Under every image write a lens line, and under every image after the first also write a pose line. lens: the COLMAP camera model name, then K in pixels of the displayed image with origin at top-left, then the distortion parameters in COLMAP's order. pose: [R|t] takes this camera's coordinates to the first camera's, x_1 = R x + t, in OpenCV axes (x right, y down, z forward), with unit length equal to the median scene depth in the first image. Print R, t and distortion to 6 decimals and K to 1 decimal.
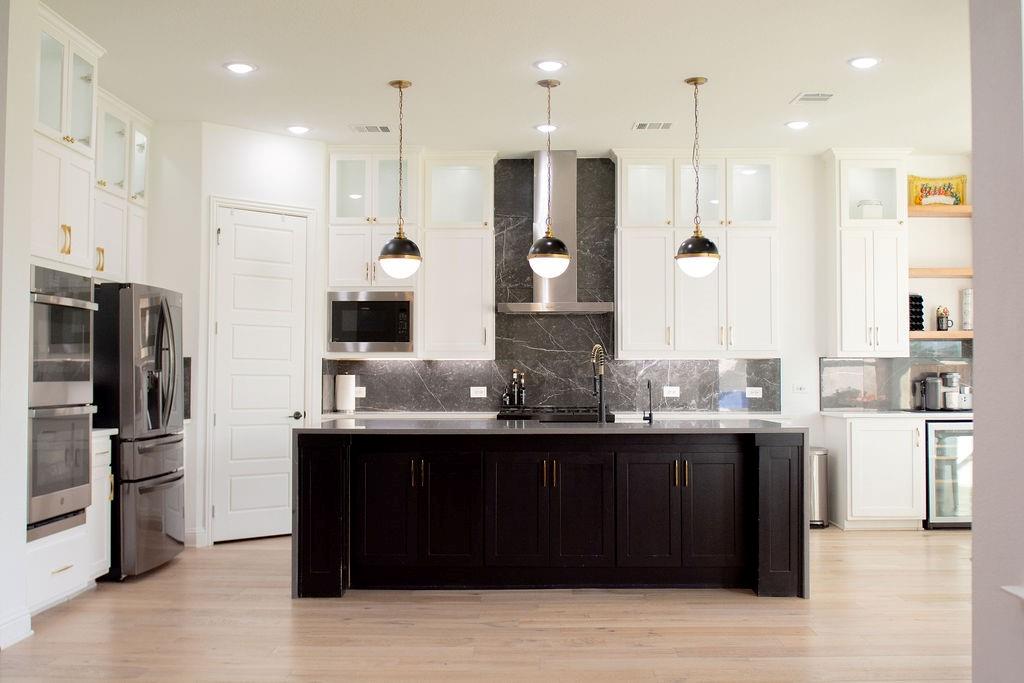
lens RADIAL K [[1084.2, 0, 512.8], [0, 1084.2, 342.9], [0, 0, 1]] dist [-0.076164, 0.000000]
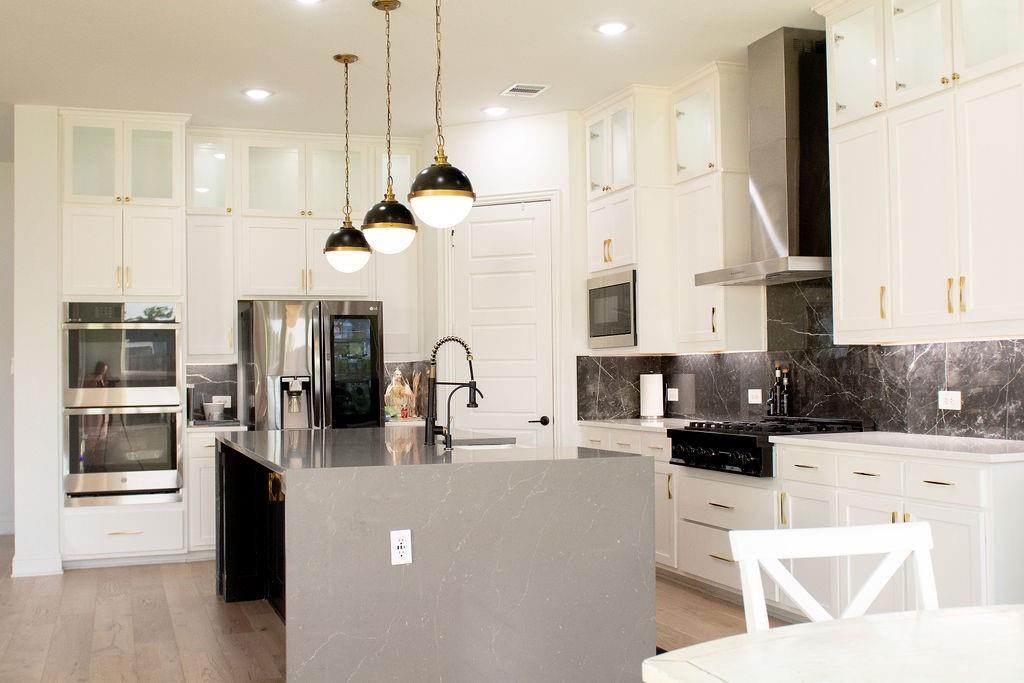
lens RADIAL K [[1084.2, 0, 511.8], [0, 1084.2, 344.8], [0, 0, 1]] dist [-0.076164, 0.000000]
pose [[0.352347, -0.030996, -0.935356, 0.583100], [0.042750, 0.998941, -0.017000, 0.016327], [0.934893, -0.033997, 0.353299, 0.596237]]
